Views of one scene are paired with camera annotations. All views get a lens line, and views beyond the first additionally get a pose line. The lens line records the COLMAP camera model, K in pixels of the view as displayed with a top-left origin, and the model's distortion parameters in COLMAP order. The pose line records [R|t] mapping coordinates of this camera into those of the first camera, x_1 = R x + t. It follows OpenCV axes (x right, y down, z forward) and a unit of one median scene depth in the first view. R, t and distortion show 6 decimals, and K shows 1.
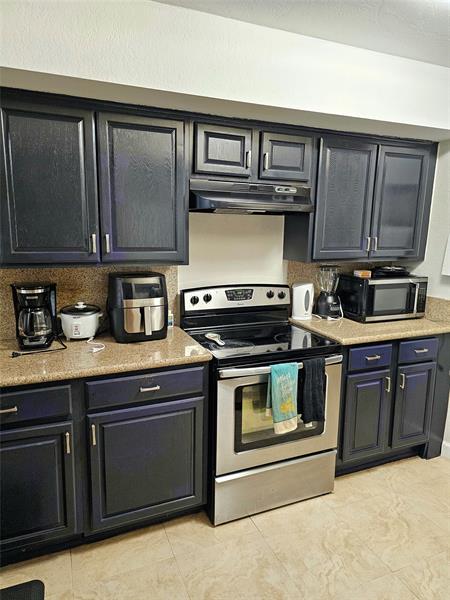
lens RADIAL K [[406.9, 0, 225.9], [0, 406.9, 296.9], [0, 0, 1]] dist [0.048462, -0.031607]
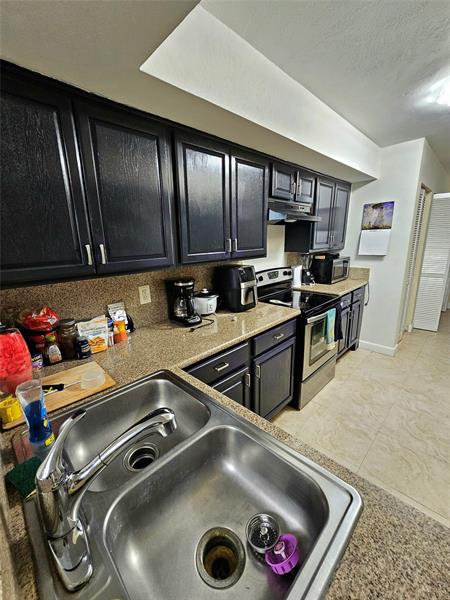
lens RADIAL K [[245.2, 0, 213.3], [0, 245.2, 300.6], [0, 0, 1]] dist [-0.002143, -0.001334]
pose [[0.935295, -0.130471, 0.328940, -0.519685], [0.107587, 0.990389, 0.086919, -0.014620], [-0.337119, -0.045905, 0.940342, 0.153805]]
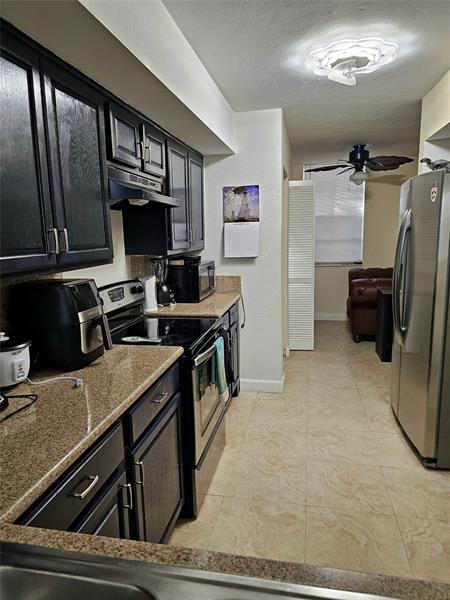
lens RADIAL K [[406.9, 0, 222.9], [0, 406.9, 299.1], [0, 0, 1]] dist [0.048462, -0.031607]
pose [[0.567671, -0.166100, 0.806326, -0.578430], [0.176990, 0.981156, 0.077510, -0.024403], [-0.804005, 0.098711, 0.586371, 0.254327]]
